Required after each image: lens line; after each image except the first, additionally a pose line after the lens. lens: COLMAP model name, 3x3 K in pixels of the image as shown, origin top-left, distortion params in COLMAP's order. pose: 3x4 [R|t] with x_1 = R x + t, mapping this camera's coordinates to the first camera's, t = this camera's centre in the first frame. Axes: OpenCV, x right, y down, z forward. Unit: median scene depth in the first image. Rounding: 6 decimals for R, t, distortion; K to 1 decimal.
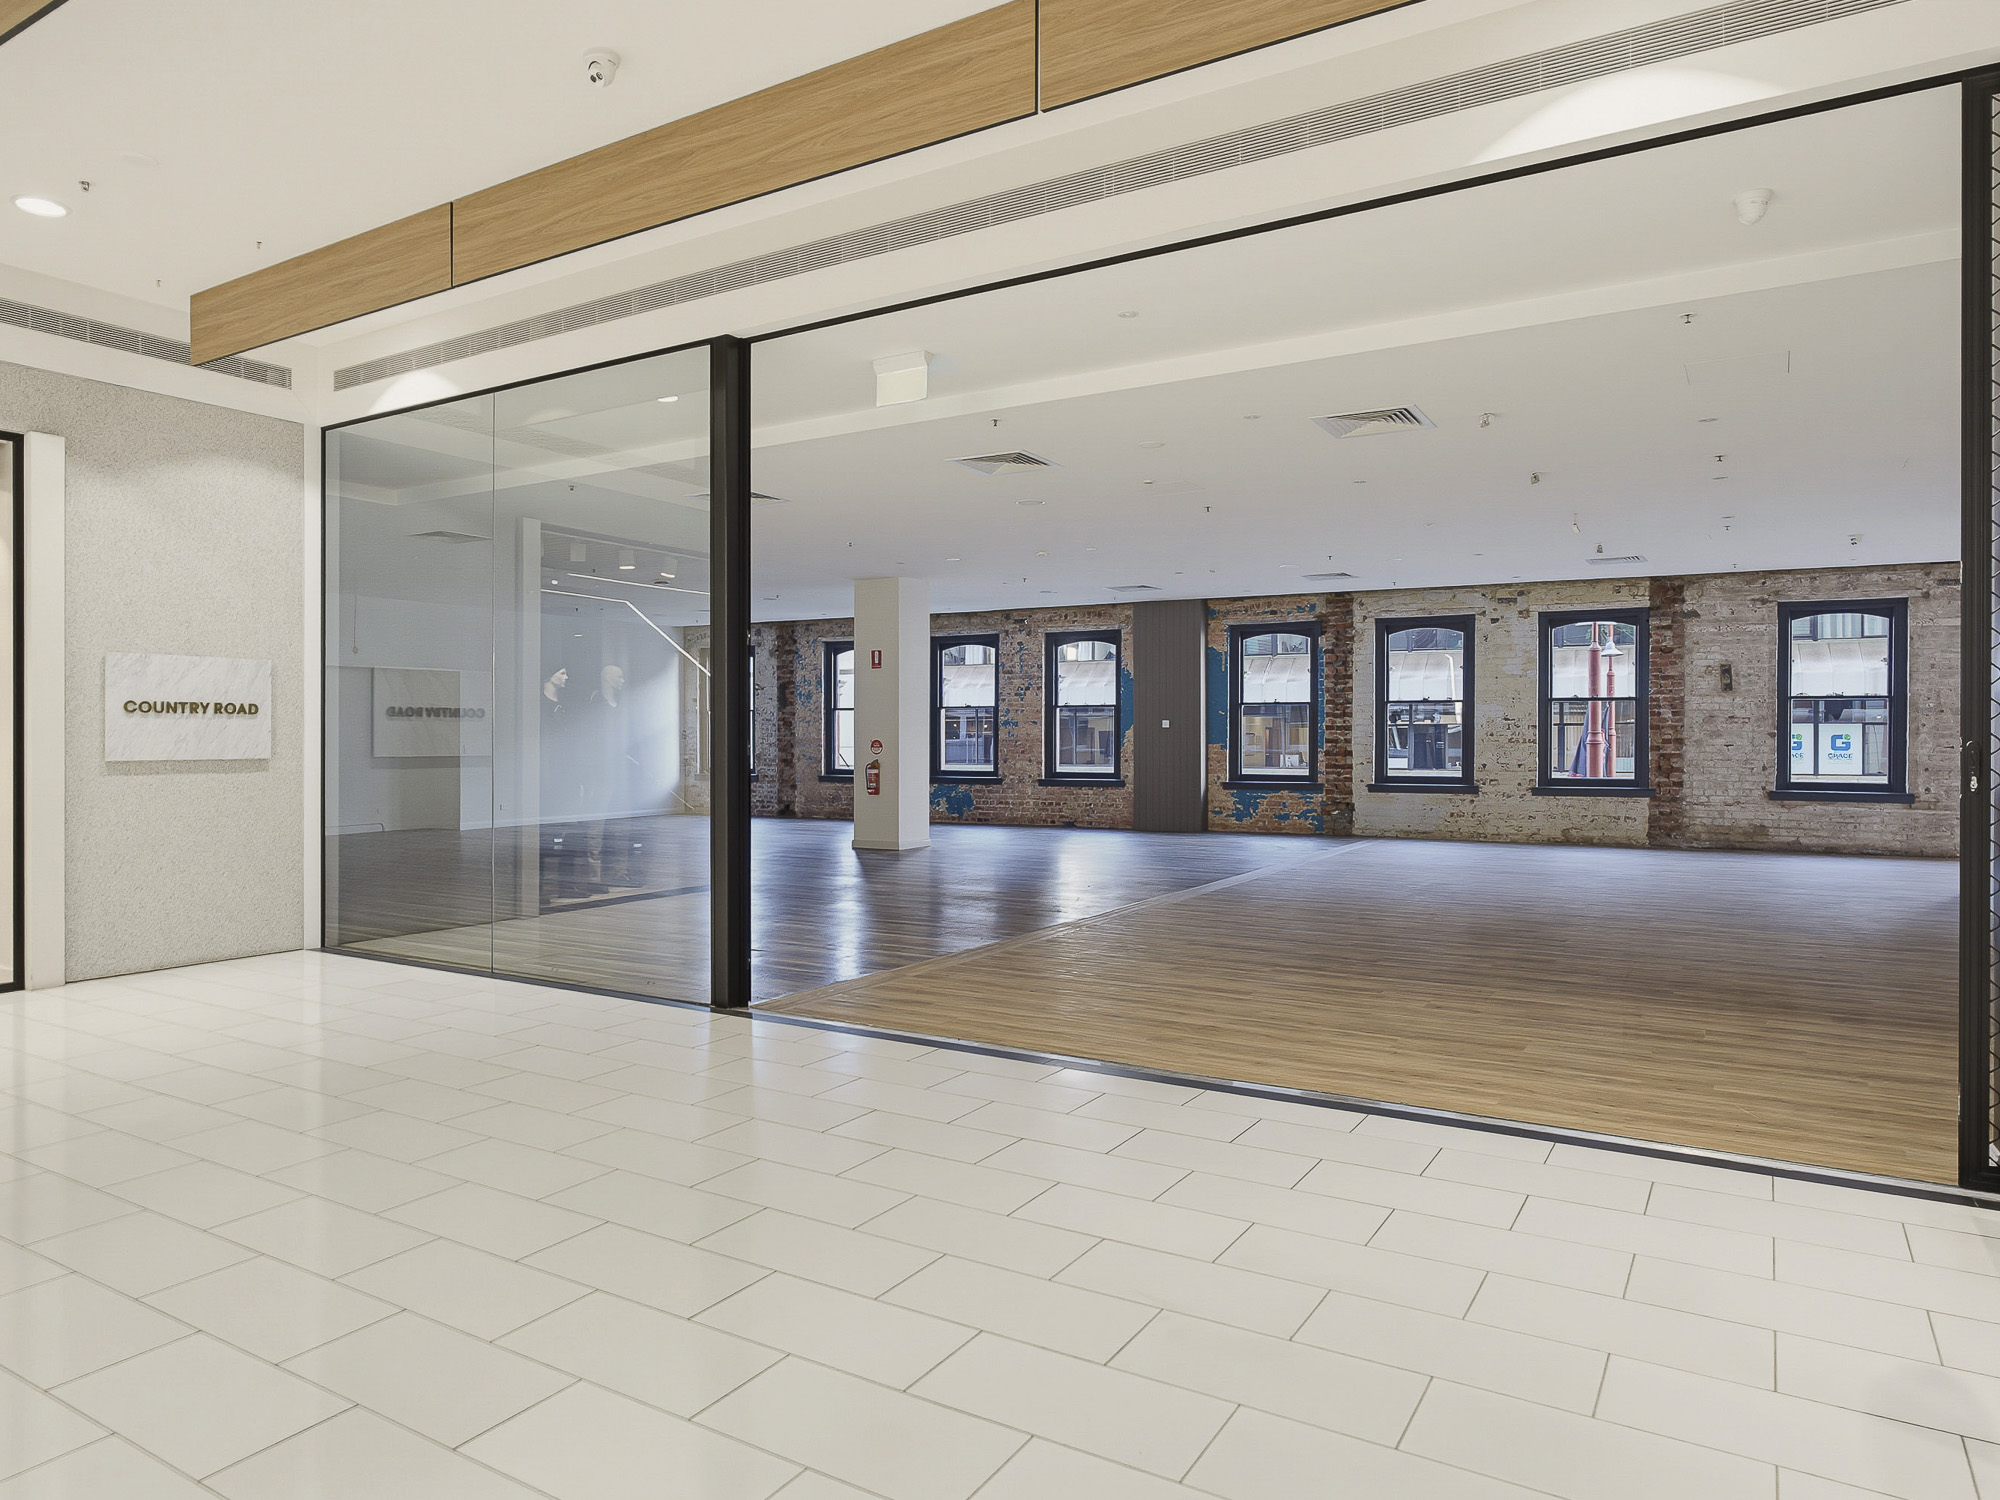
lens RADIAL K [[1258.0, 0, 998.4], [0, 1258.0, 742.5], [0, 0, 1]] dist [-0.000483, -0.001927]
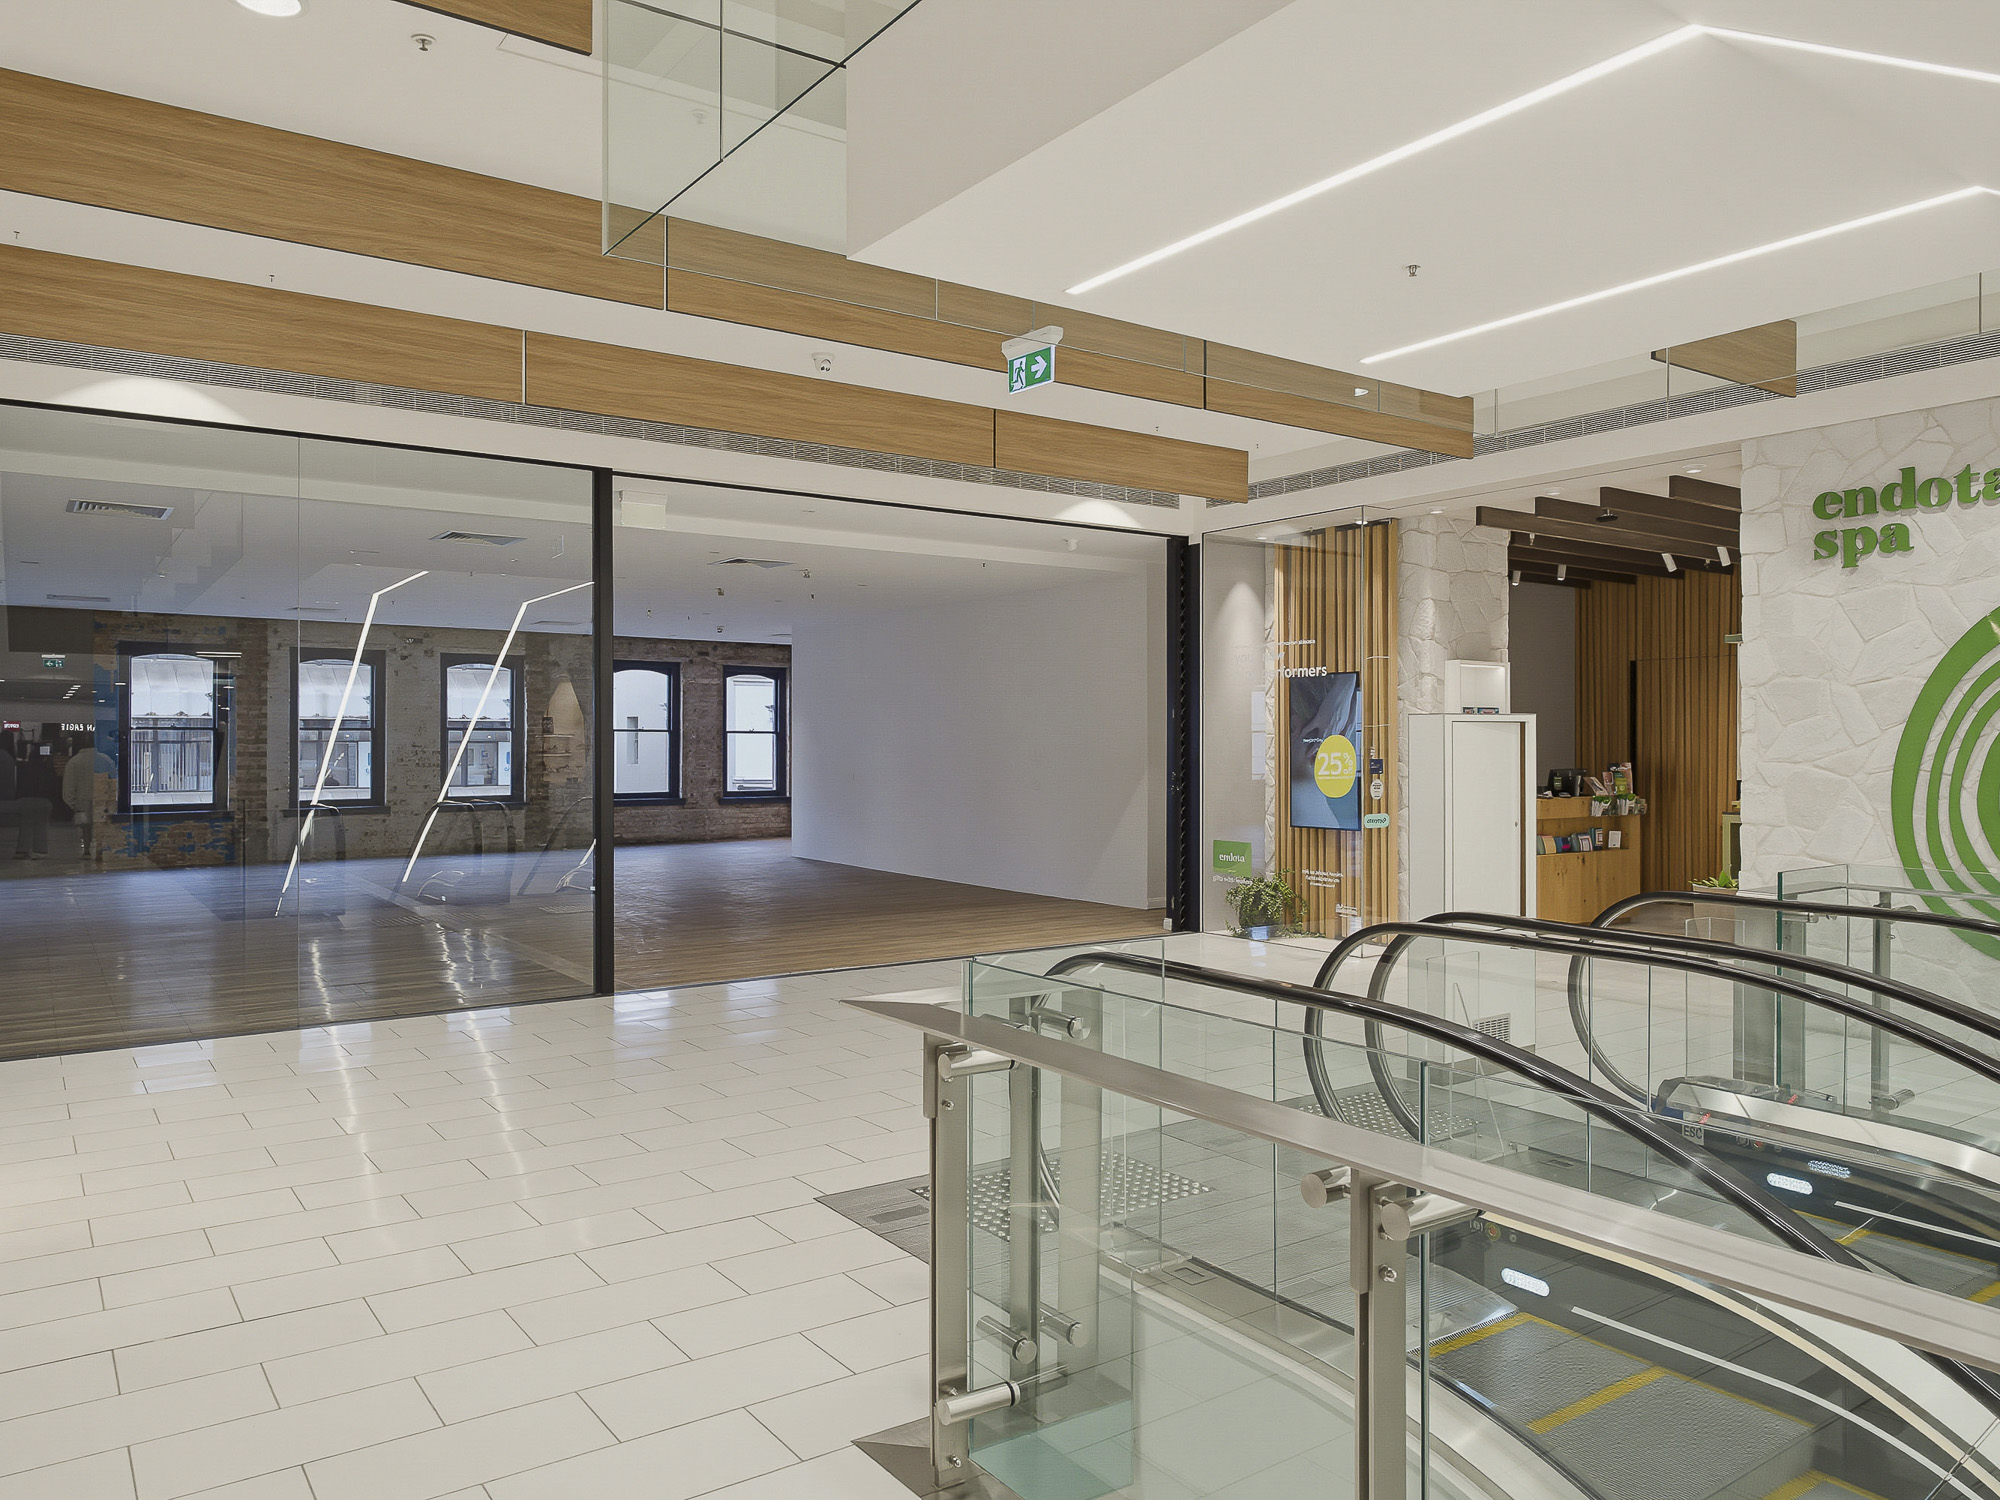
lens RADIAL K [[1378.5, 0, 994.6], [0, 1378.5, 731.6], [0, 0, 1]] dist [-0.010076, -0.000783]
pose [[0.401634, 0.006926, 0.915774, -0.507534], [0.007944, 0.999907, -0.011046, -0.013356], [-0.915766, 0.011711, 0.401541, 0.029677]]
